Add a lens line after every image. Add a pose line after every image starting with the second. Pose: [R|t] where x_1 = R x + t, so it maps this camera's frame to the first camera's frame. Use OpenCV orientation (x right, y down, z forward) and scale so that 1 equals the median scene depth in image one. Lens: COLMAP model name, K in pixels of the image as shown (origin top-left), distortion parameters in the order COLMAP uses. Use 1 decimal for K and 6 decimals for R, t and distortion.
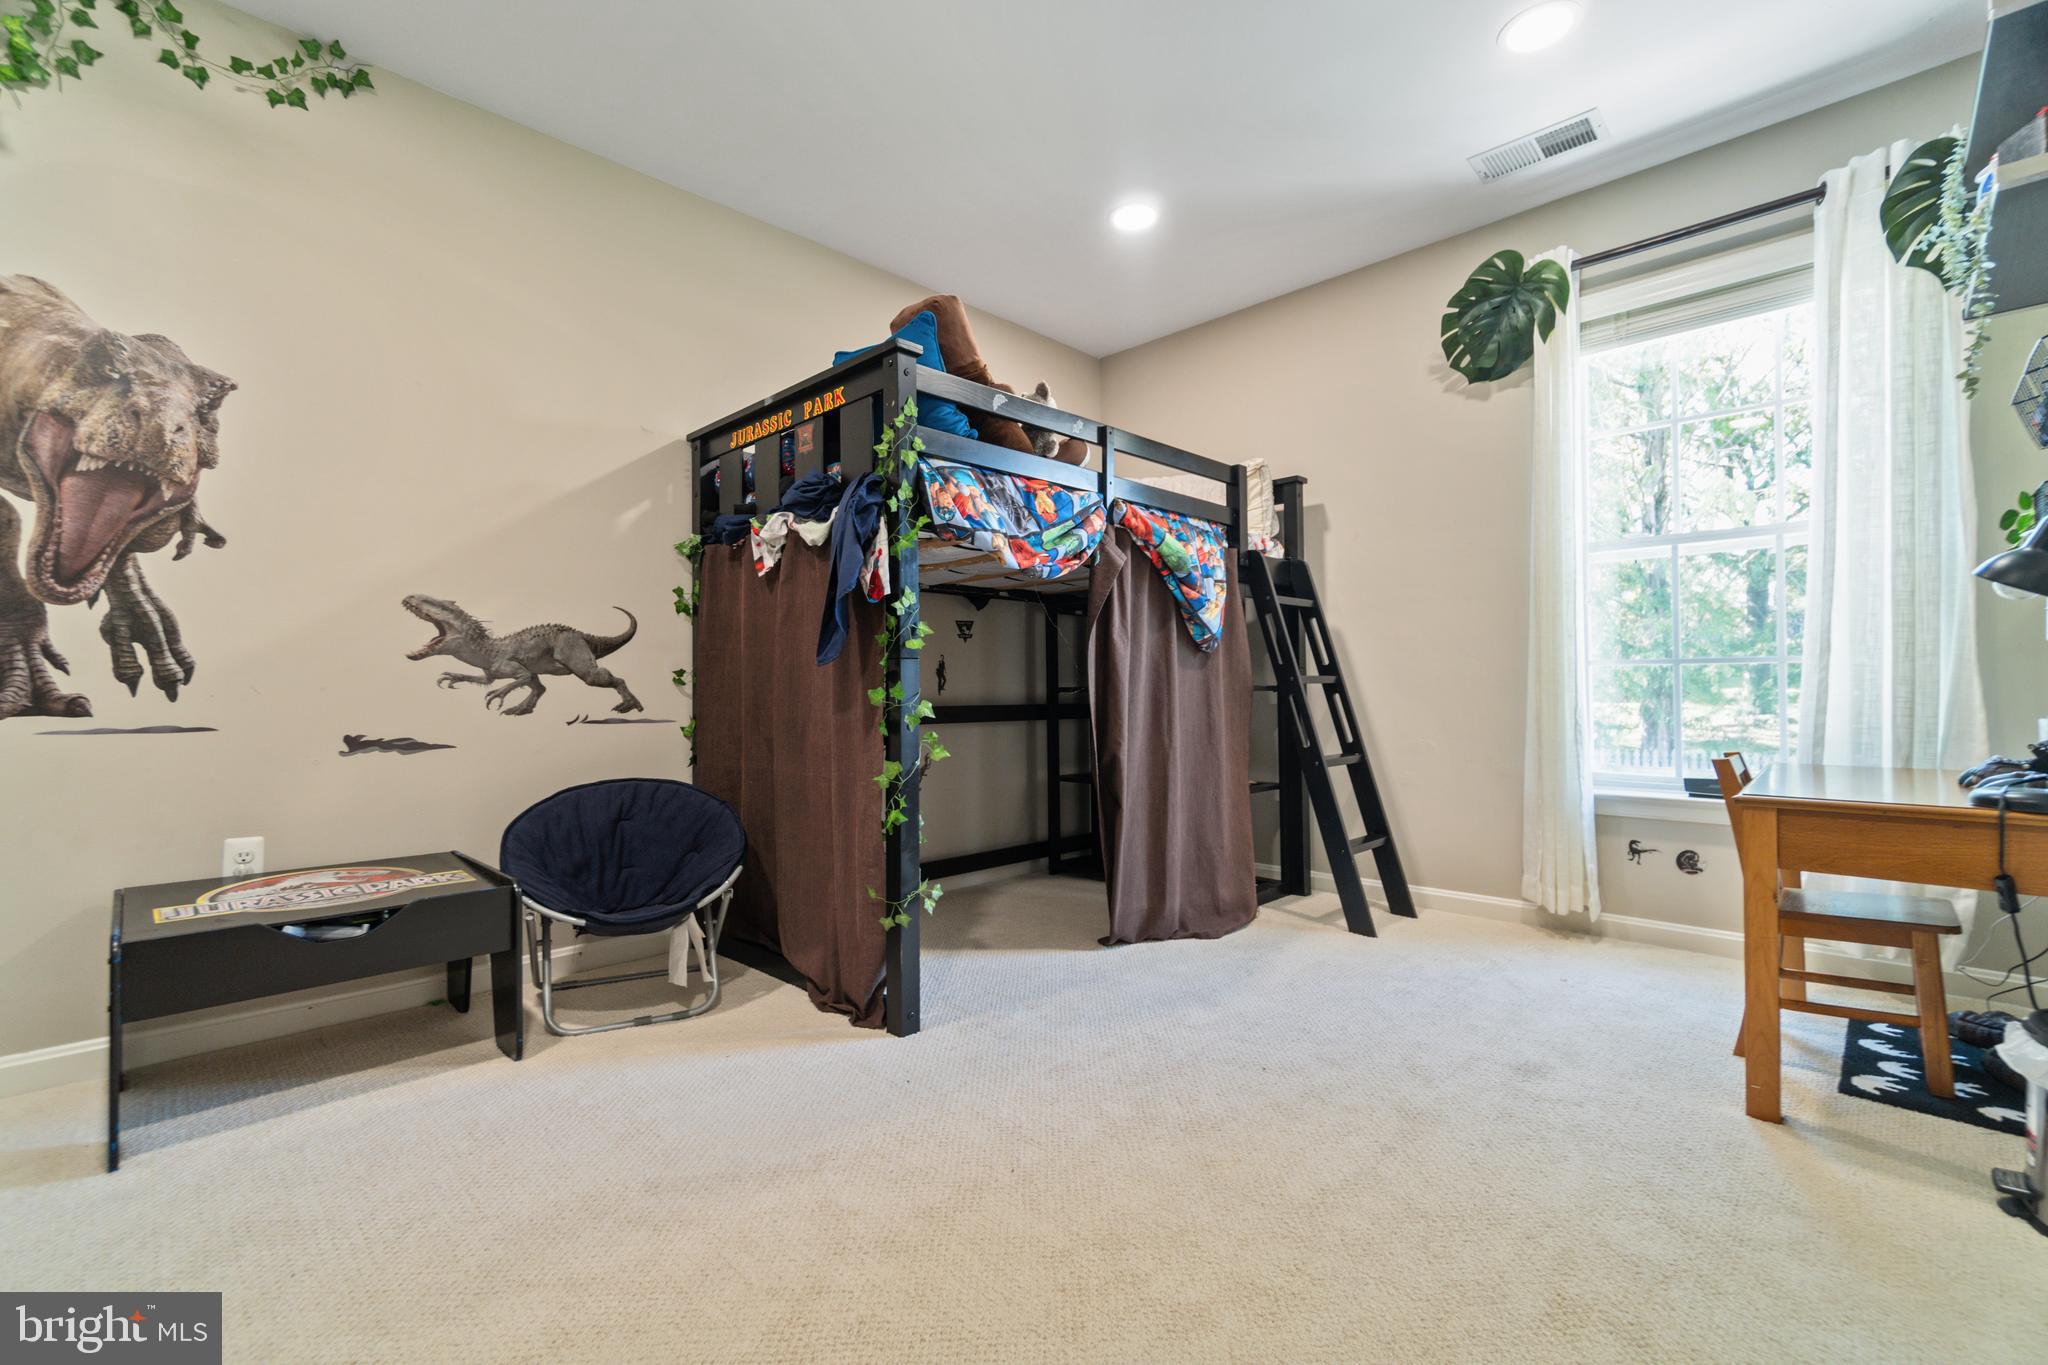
lens RADIAL K [[883.8, 0, 1024.0], [0, 883.8, 682.5], [0, 0, 1]] dist [0.000931, -0.007080]
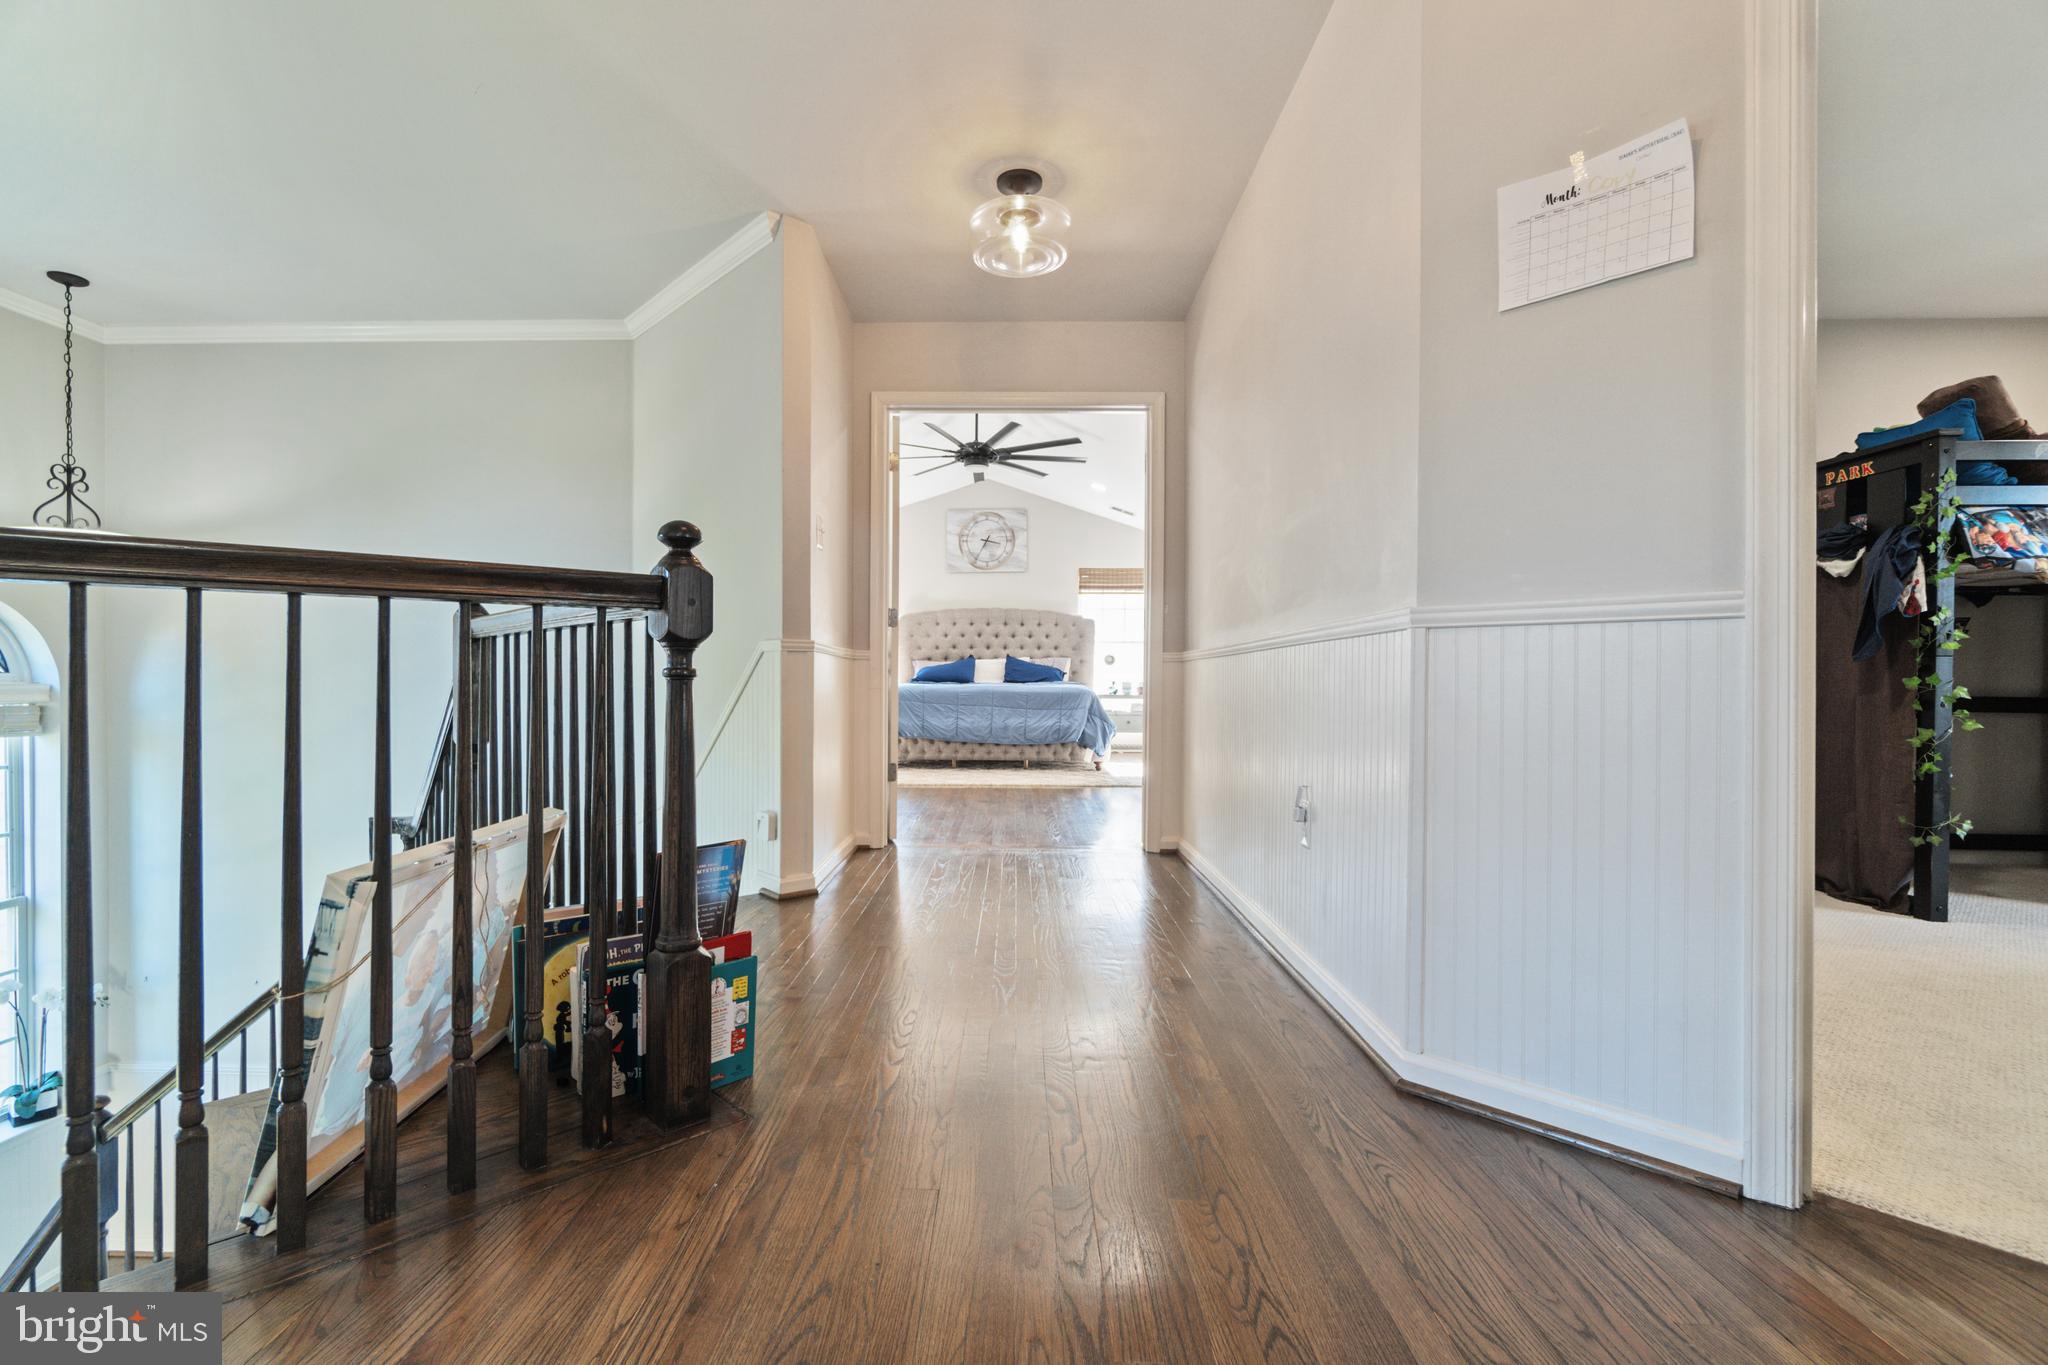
lens RADIAL K [[910.4, 0, 974.0], [0, 910.4, 692.7], [0, 0, 1]] dist [0.001199, 0.000246]
pose [[0.674383, 0.019953, -0.738112, -0.098029], [-0.008941, 0.999782, 0.018857, 0.017067], [0.738328, -0.006117, 0.674415, -1.101198]]
